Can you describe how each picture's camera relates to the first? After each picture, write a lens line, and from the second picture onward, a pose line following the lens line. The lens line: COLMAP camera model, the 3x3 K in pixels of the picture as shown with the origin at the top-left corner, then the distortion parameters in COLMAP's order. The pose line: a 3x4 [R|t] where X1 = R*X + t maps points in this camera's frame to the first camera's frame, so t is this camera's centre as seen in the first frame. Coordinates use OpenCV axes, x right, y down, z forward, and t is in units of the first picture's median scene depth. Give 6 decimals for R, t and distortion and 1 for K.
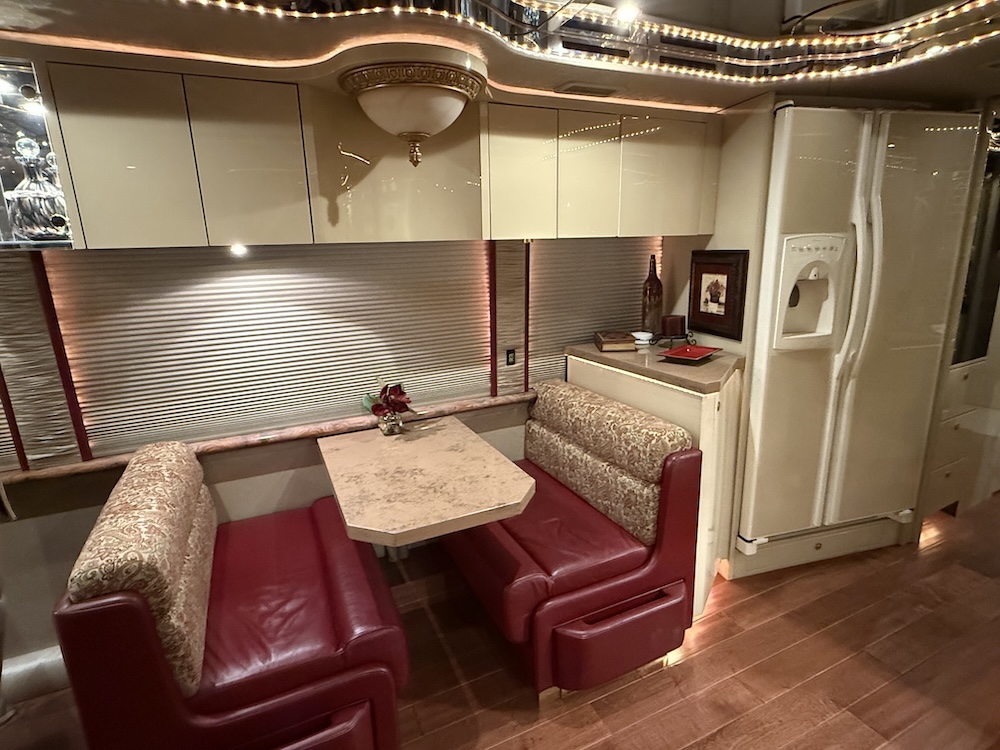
lens RADIAL K [[519.7, 0, 497.4], [0, 519.7, 378.3], [0, 0, 1]] dist [0.002863, 0.000921]
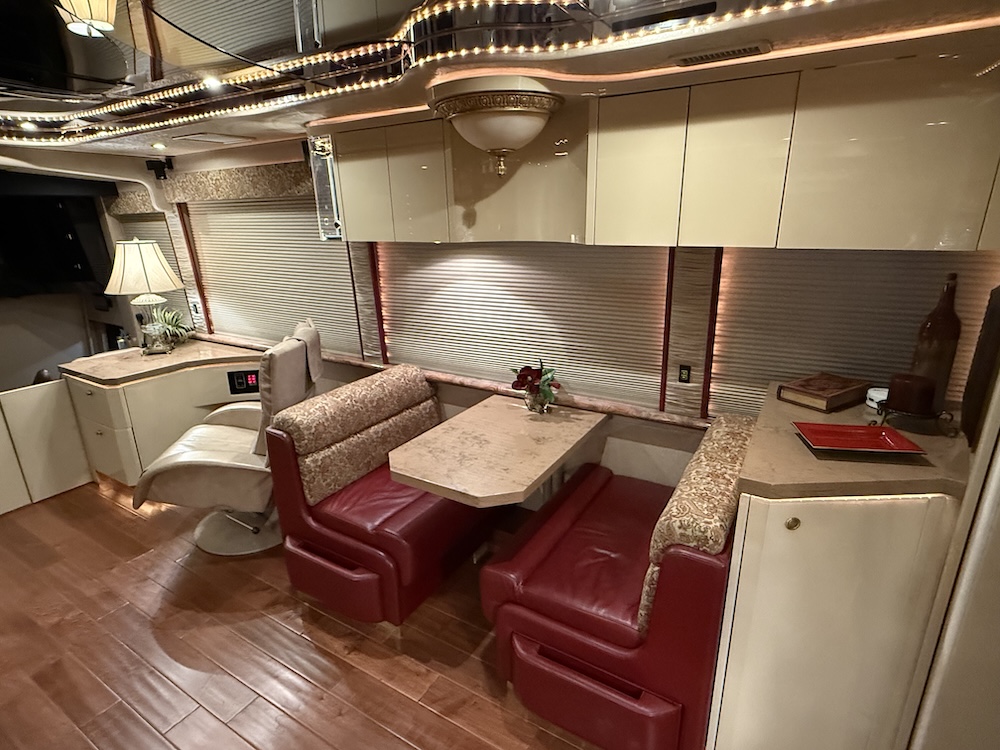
lens RADIAL K [[519.7, 0, 497.4], [0, 519.7, 378.3], [0, 0, 1]] dist [0.002863, 0.000921]
pose [[0.559656, 0.270477, -0.783344, 0.598380], [-0.200348, 0.961360, 0.188806, -0.150951], [0.804143, 0.051276, 0.592220, 0.263562]]
